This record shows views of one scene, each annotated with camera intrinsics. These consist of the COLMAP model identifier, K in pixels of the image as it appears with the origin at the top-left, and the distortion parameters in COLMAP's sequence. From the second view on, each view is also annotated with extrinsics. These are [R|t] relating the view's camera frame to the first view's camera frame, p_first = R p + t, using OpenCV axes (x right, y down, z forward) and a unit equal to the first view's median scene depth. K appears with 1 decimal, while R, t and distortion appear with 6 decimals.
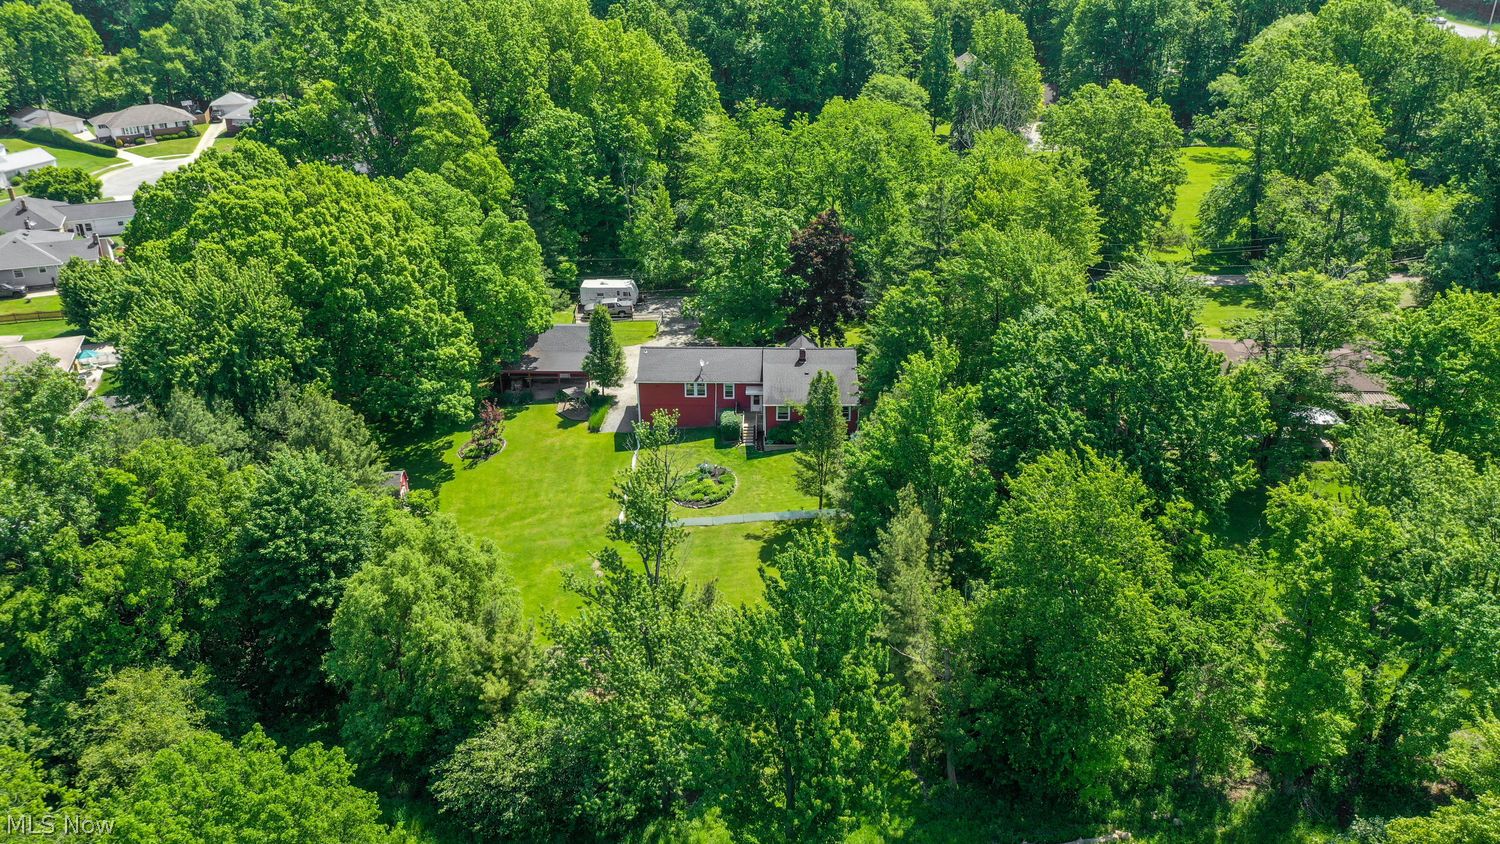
lens RADIAL K [[1195.9, 0, 750.0], [0, 1195.9, 422.0], [0, 0, 1]] dist [0.010036, 0.000614]
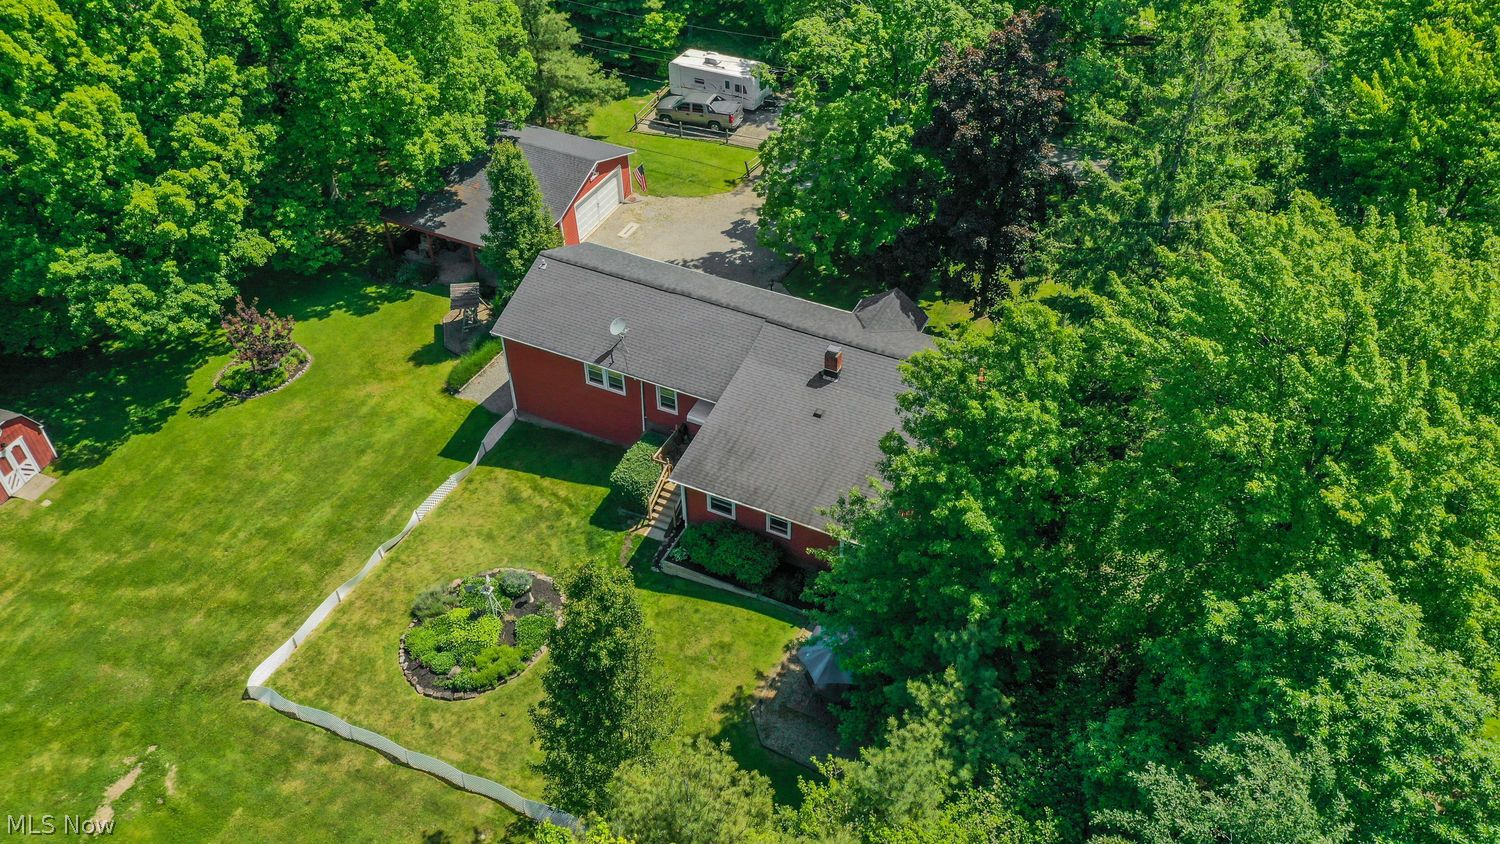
lens RADIAL K [[1195.9, 0, 750.0], [0, 1195.9, 422.0], [0, 0, 1]] dist [0.010036, 0.000614]
pose [[0.904965, 0.273847, -0.325648, 0.159187], [-0.184040, 0.941985, 0.280701, -0.147613], [0.383625, -0.194092, 0.902862, 0.575636]]
